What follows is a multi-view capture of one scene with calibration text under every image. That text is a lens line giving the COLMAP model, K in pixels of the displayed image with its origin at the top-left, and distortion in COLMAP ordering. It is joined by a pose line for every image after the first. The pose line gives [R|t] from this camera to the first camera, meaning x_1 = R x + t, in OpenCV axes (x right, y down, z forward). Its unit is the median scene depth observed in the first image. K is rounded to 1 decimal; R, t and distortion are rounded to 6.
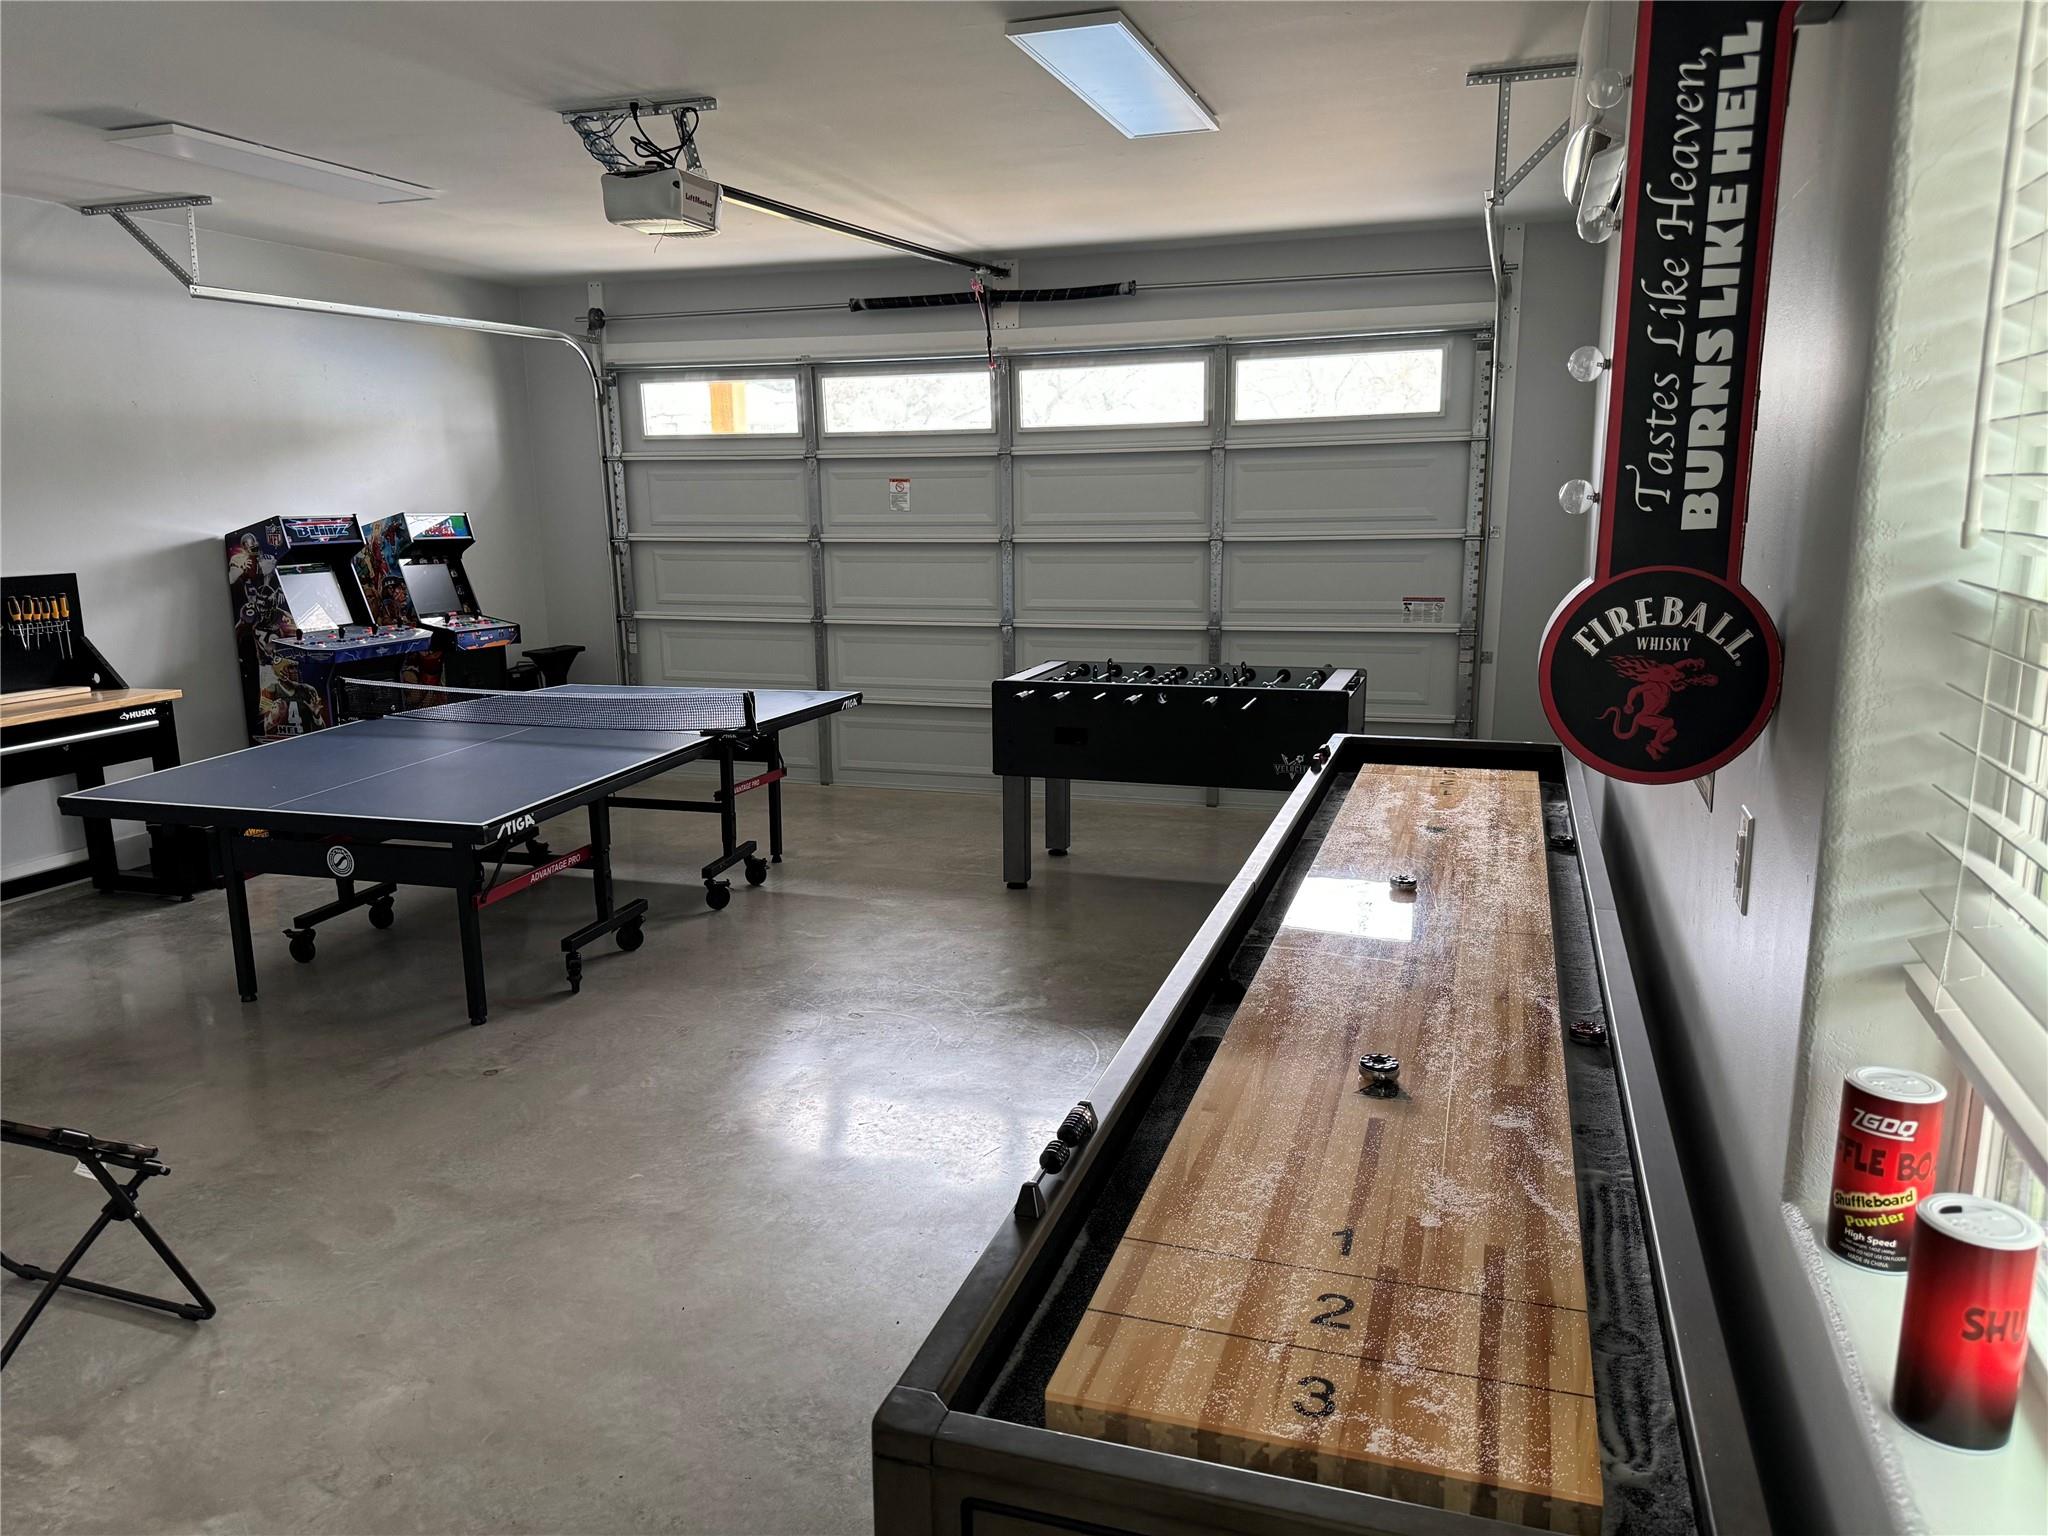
lens RADIAL K [[1424.5, 0, 1040.1], [0, 1424.5, 776.4], [0, 0, 1]] dist [0.055289, -0.076187]
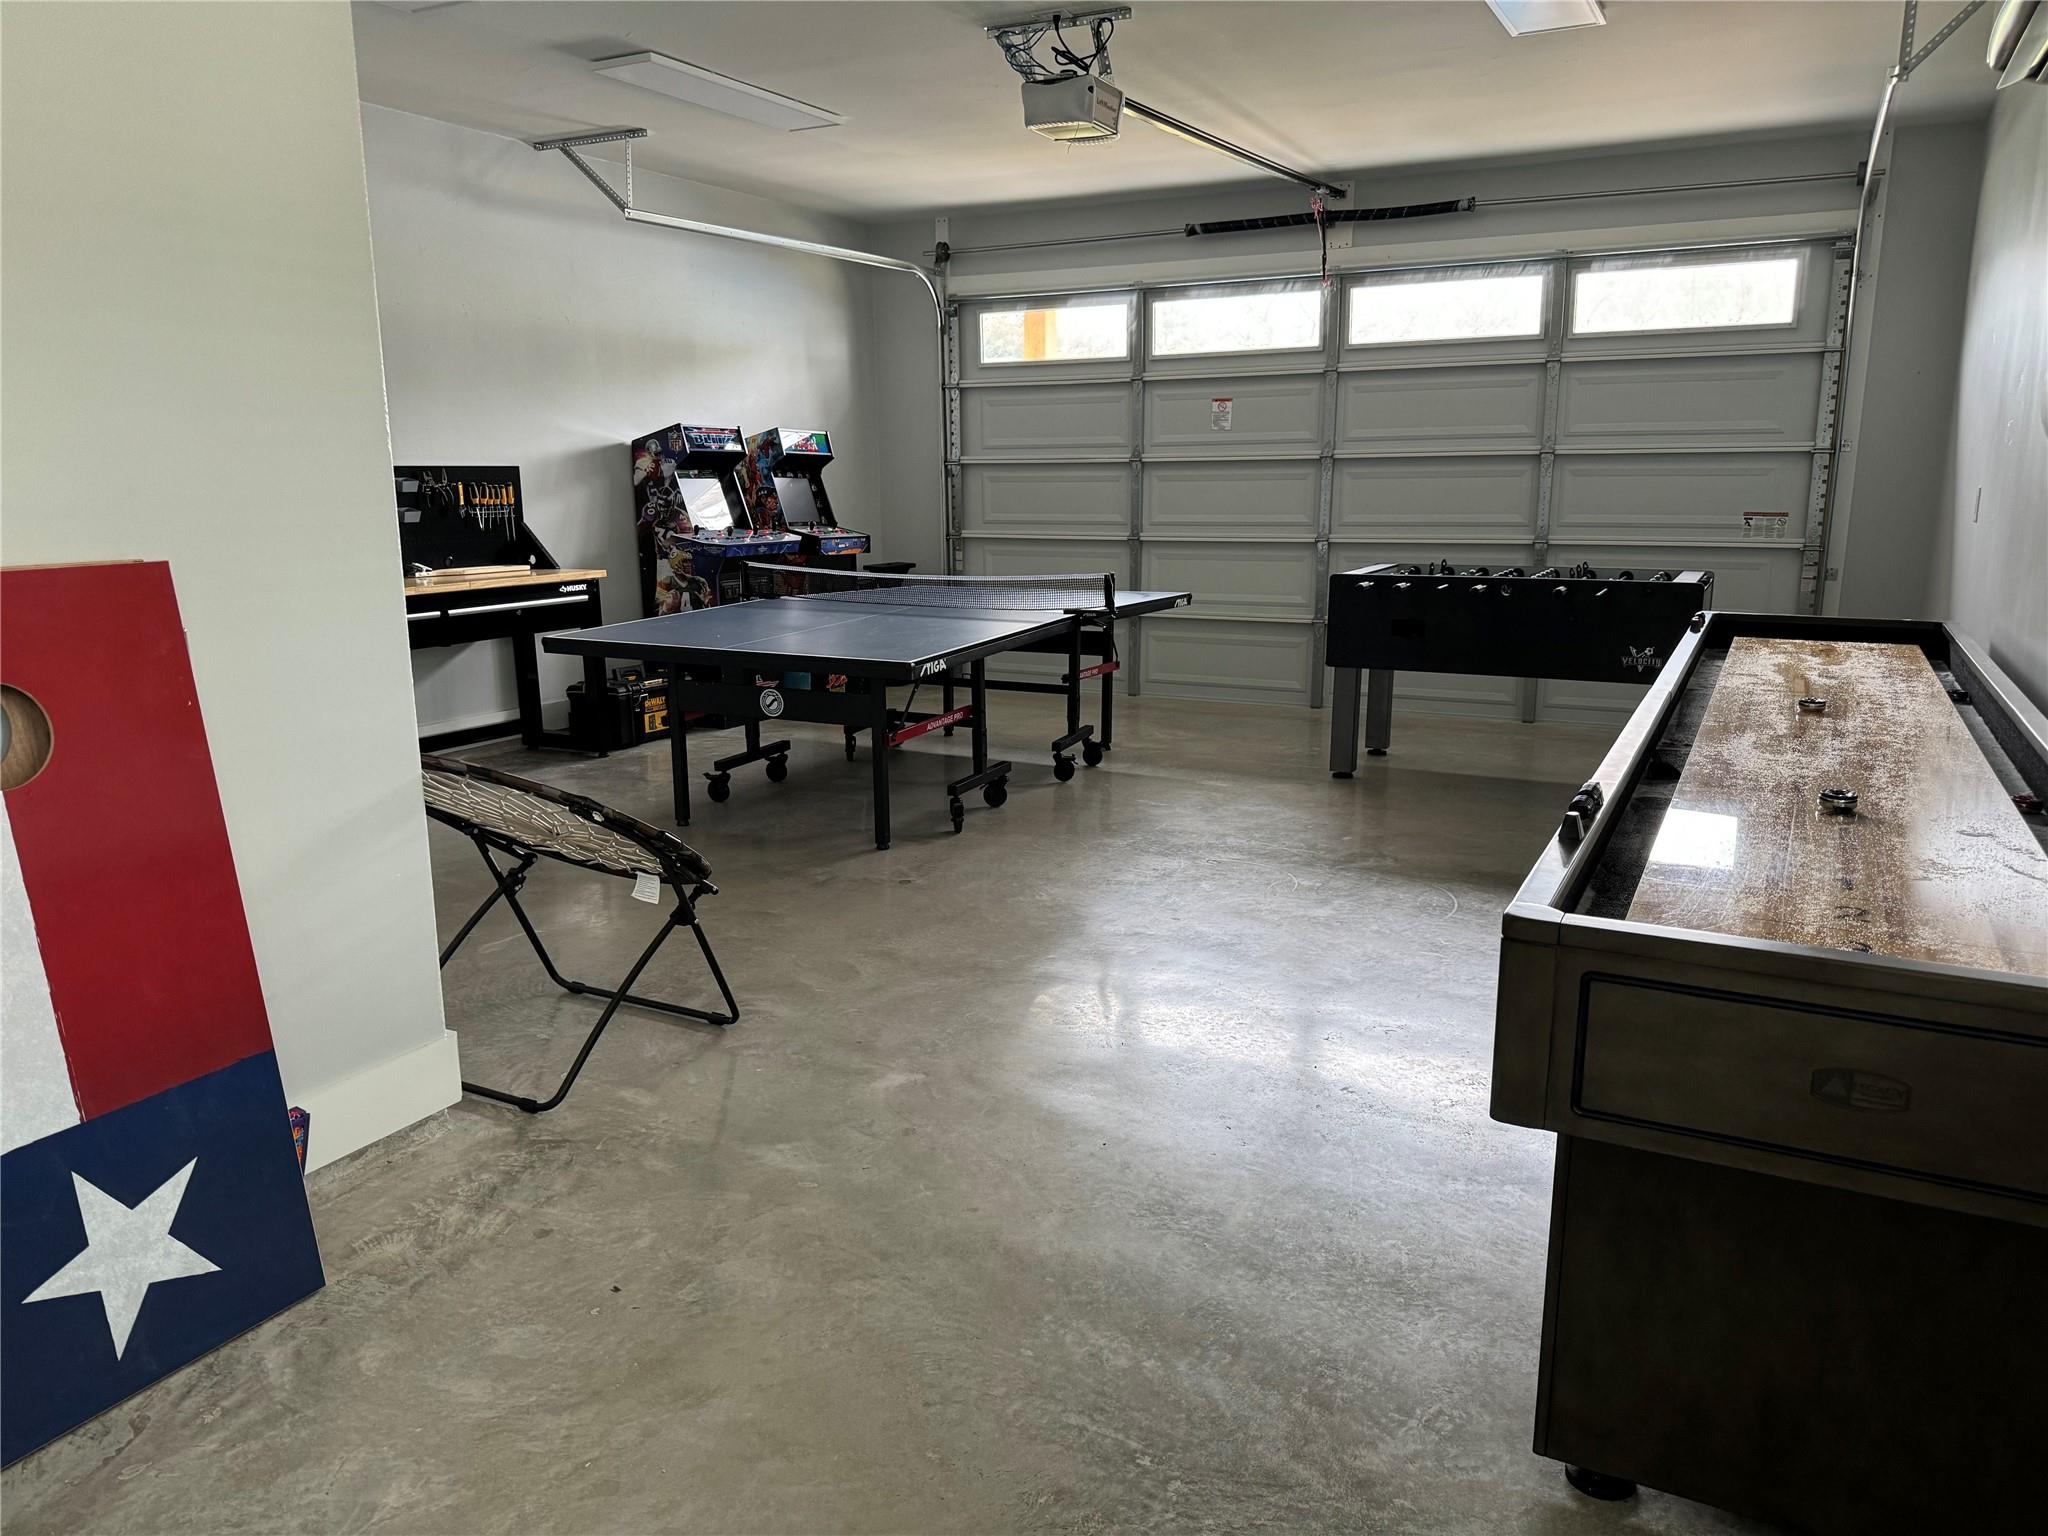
lens RADIAL K [[1424.5, 0, 1046.2], [0, 1424.5, 772.9], [0, 0, 1]] dist [0.055289, -0.076187]
pose [[0.986529, 0.041819, -0.158153, -0.064507], [-0.039243, 0.999042, 0.019380, 0.062447], [0.158812, -0.012913, 0.987224, -0.065350]]
